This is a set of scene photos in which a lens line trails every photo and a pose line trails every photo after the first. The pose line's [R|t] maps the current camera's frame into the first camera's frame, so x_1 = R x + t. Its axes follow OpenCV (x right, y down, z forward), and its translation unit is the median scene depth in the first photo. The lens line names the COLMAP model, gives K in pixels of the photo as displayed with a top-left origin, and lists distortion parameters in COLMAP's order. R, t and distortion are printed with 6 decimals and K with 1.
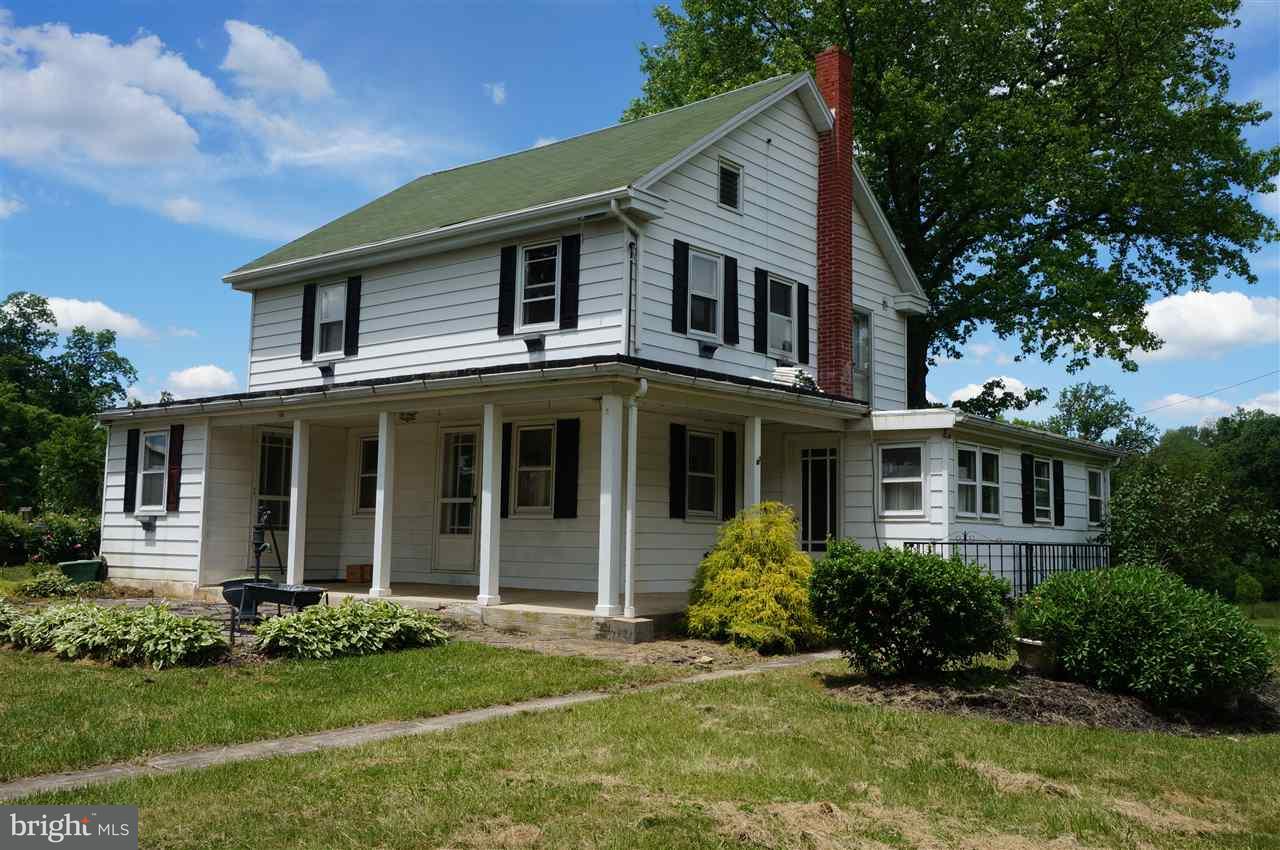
lens RADIAL K [[1205.9, 0, 637.5], [0, 1205.9, 423.5], [0, 0, 1]] dist [-0.002704, 0.000000]
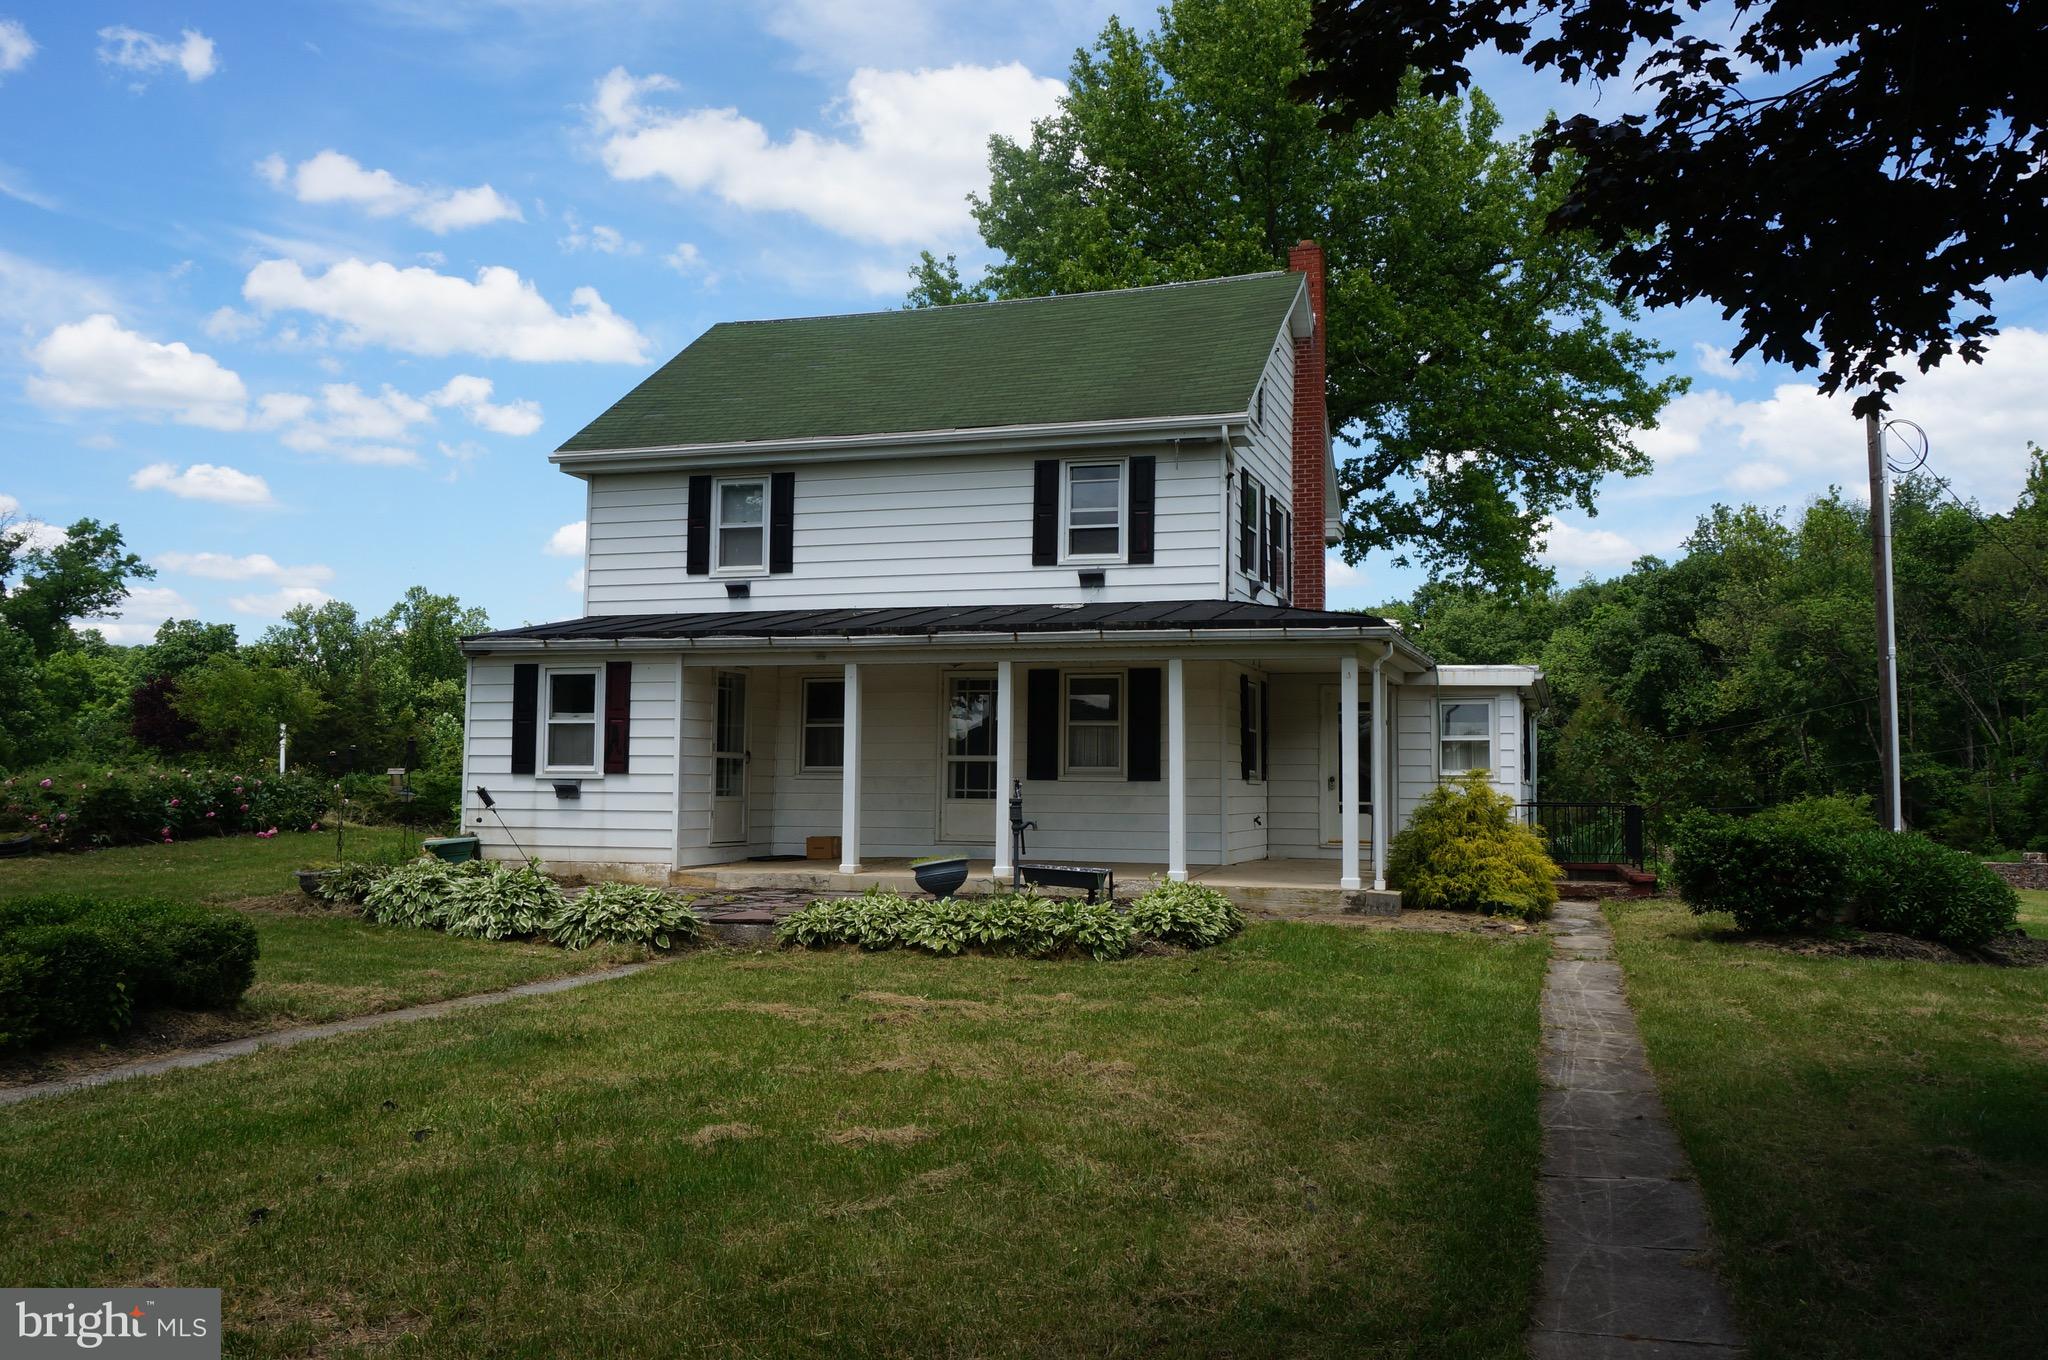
lens RADIAL K [[1710.6, 0, 1027.9], [0, 1710.6, 670.0], [0, 0, 1]] dist [-0.011928, -0.003409]
pose [[0.931758, 0.015723, 0.362738, -0.549580], [-0.028155, 0.999183, 0.029011, -0.033572], [-0.361986, -0.037244, 0.931439, -0.118937]]
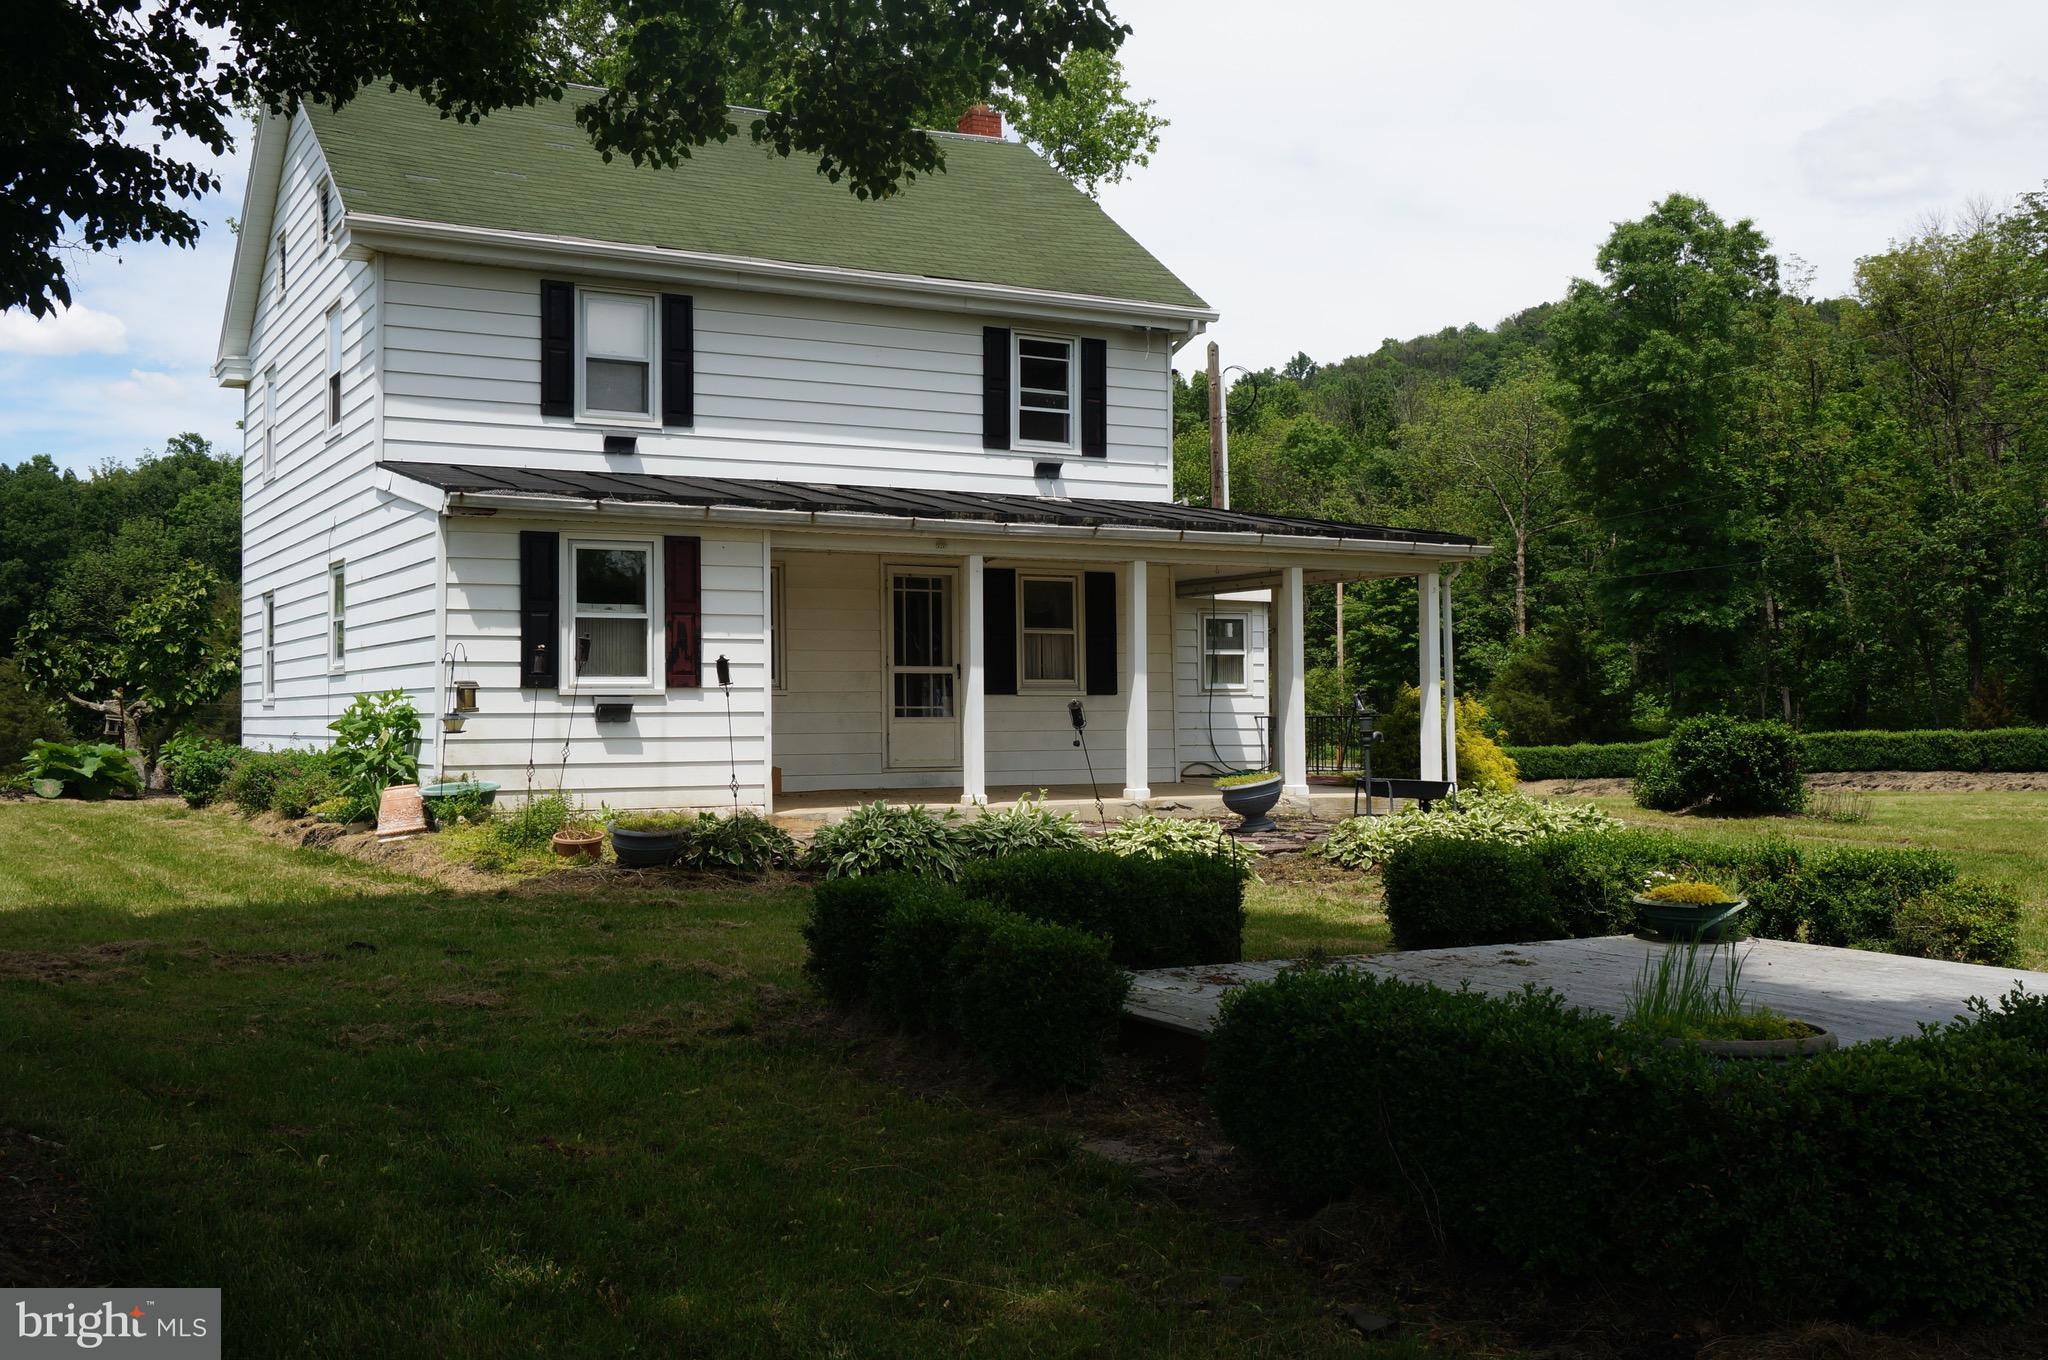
lens RADIAL K [[2022.0, 0, 1022.1], [0, 2022.0, 680.3], [0, 0, 1]] dist [0.013727, 0.000000]
pose [[0.377773, -0.002700, 0.925894, -1.240880], [-0.078013, 0.996347, 0.034735, 0.023814], [-0.922606, -0.085354, 0.376183, 0.499671]]
